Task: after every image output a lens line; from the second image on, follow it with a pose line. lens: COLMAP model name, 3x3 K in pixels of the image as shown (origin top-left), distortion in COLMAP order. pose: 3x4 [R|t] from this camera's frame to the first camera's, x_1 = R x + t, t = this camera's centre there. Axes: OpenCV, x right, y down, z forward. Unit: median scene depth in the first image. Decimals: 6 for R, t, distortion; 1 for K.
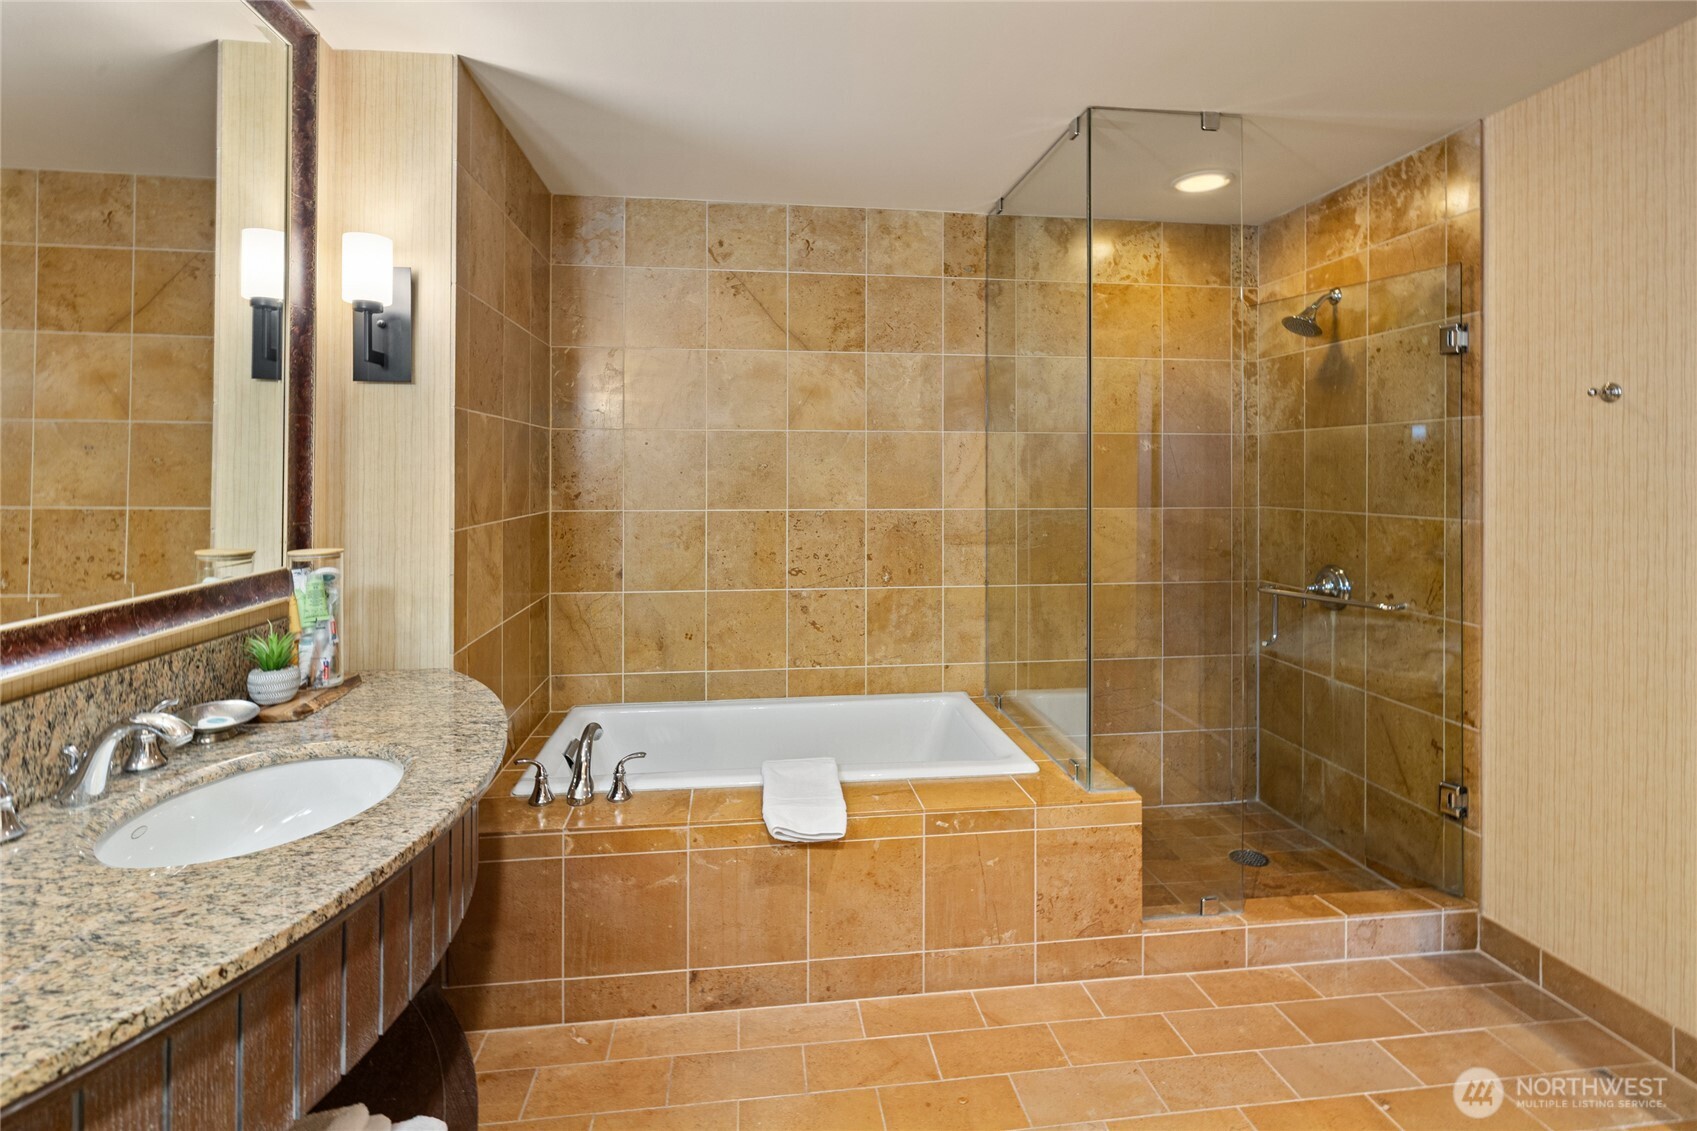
lens RADIAL K [[788.8, 0, 831.2], [0, 788.8, 471.6], [0, 0, 1]] dist [-0.003074, 0.000560]
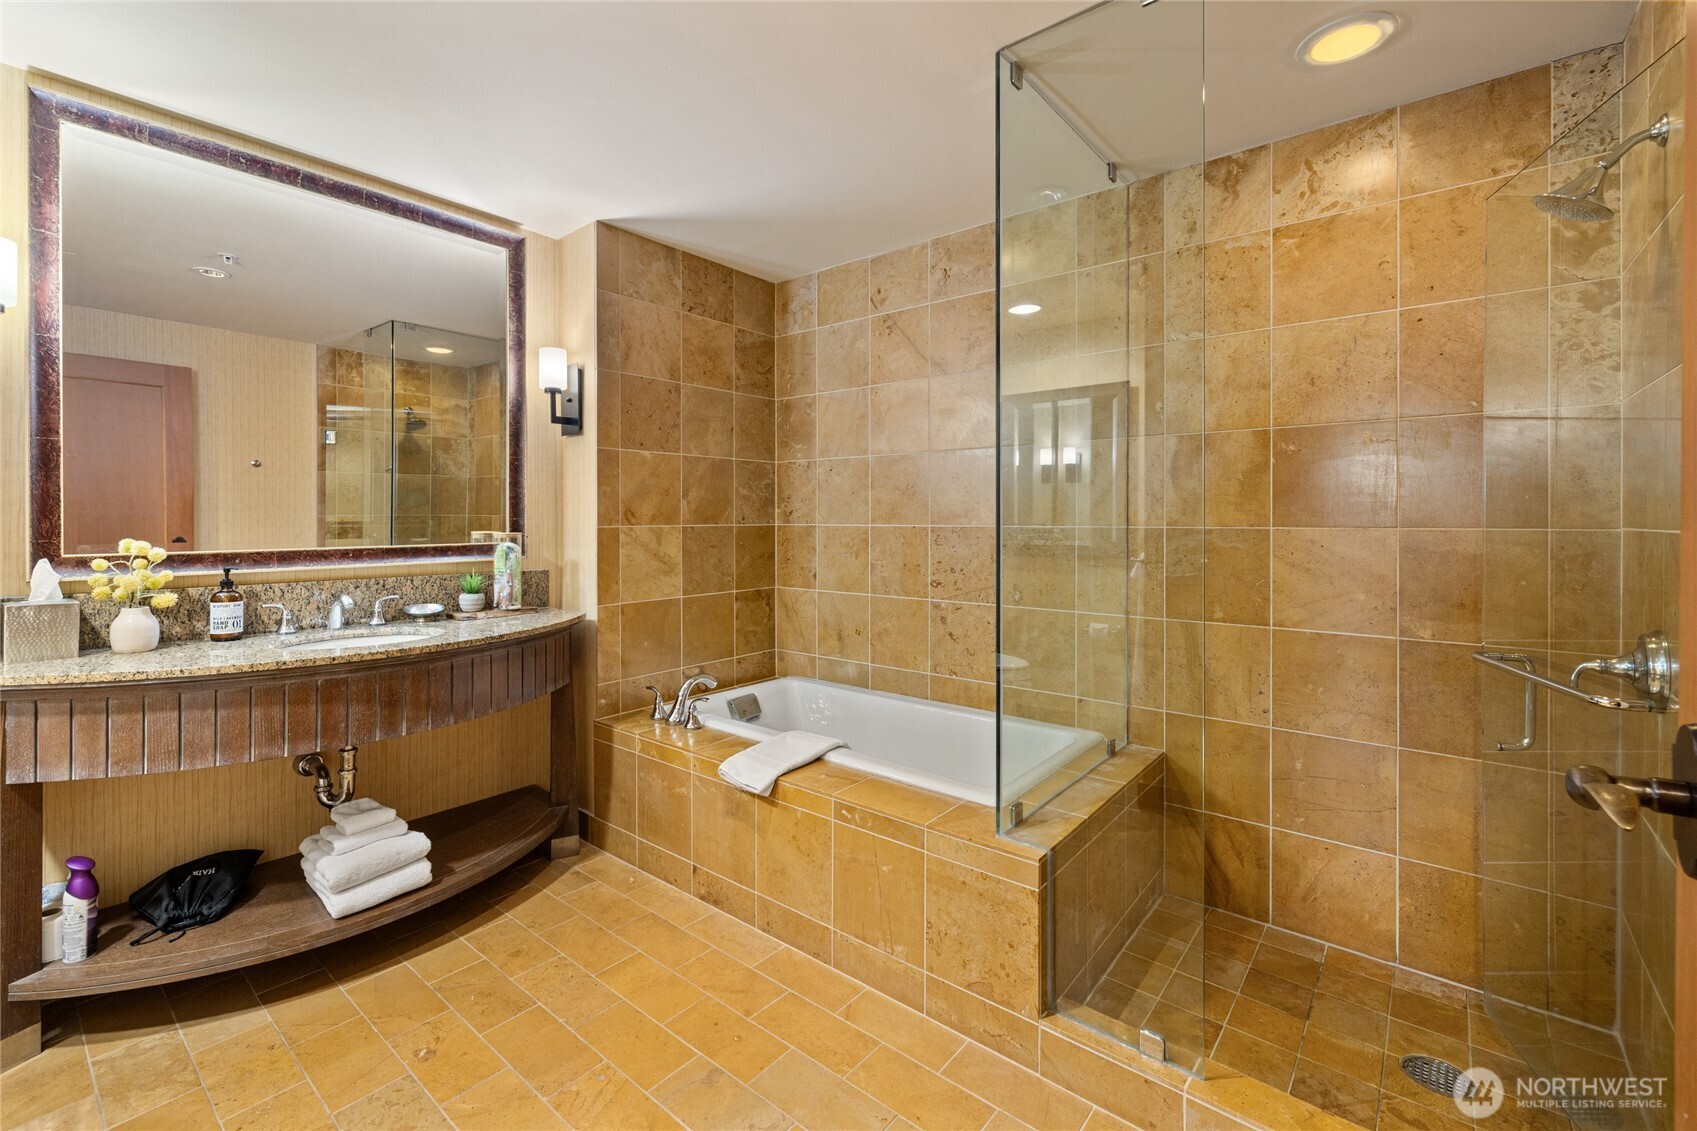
lens RADIAL K [[725.0, 0, 834.9], [0, 725.0, 522.0], [0, 0, 1]] dist [-0.000216, 0.000354]
pose [[0.686078, 0.002170, -0.727524, 0.816196], [0.002607, 0.999982, 0.005442, 0.054244], [0.727523, -0.005630, 0.686060, 0.327767]]
